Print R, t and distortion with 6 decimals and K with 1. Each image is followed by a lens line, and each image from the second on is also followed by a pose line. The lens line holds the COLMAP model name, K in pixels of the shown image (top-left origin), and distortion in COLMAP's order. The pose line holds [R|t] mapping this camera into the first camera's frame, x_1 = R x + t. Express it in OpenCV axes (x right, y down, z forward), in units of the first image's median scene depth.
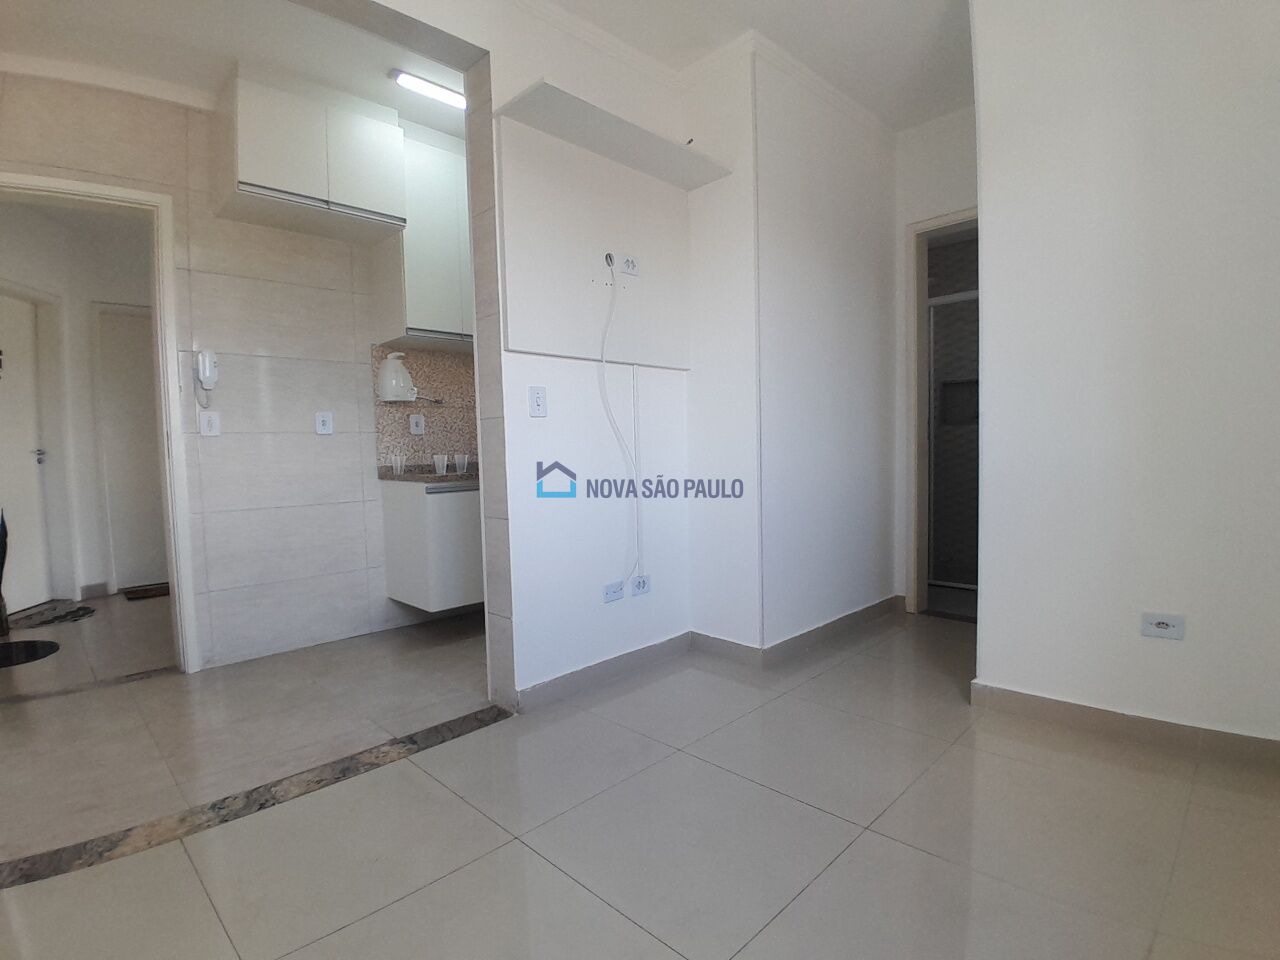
lens RADIAL K [[623.3, 0, 627.1], [0, 623.3, 481.3], [0, 0, 1]] dist [0.002056, -0.045050]
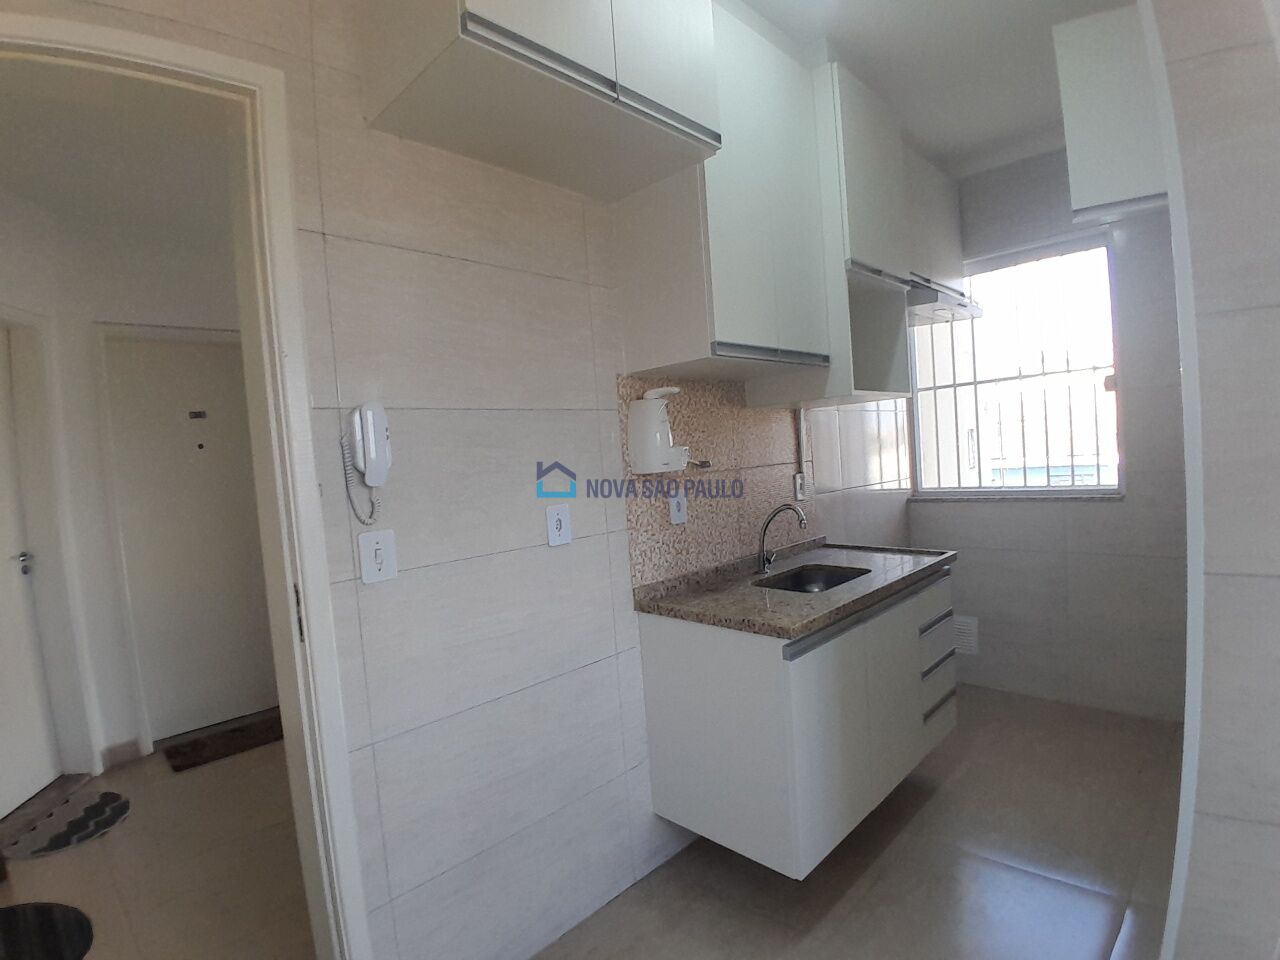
lens RADIAL K [[628.3, 0, 634.8], [0, 628.3, 487.0], [0, 0, 1]] dist [-0.000912, -0.041538]
pose [[0.998984, -0.044328, 0.008113, -0.401399], [0.044368, 0.999004, -0.004772, -0.114374], [-0.007894, 0.005127, 0.999956, 0.428960]]
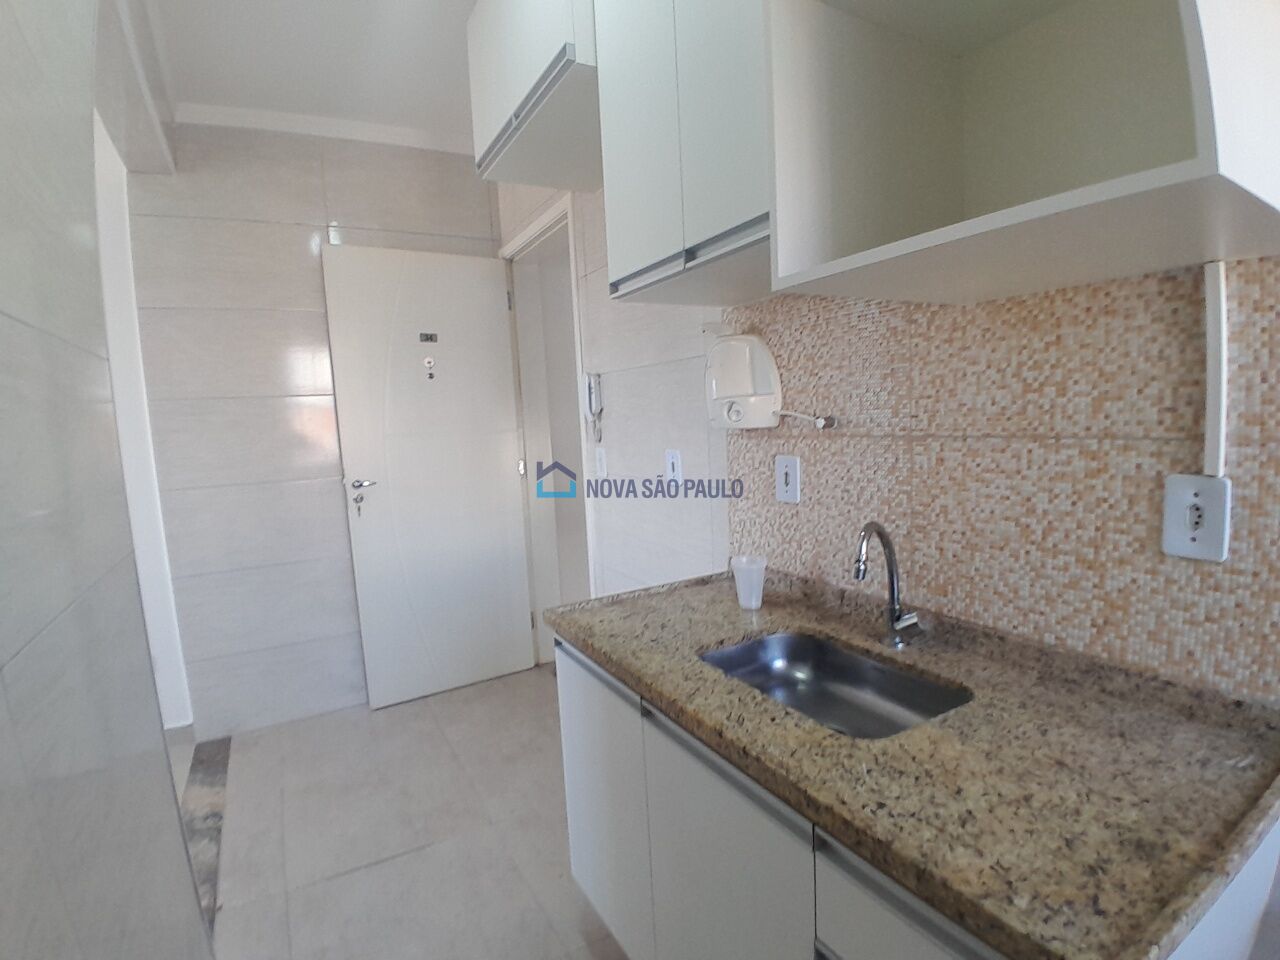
lens RADIAL K [[628.3, 0, 634.8], [0, 628.3, 487.0], [0, 0, 1]] dist [-0.000912, -0.041538]
pose [[-0.262220, 0.148512, -0.953512, 0.097527], [0.005037, 0.988284, 0.152542, -0.158487], [0.964995, 0.035197, -0.259895, 1.061911]]
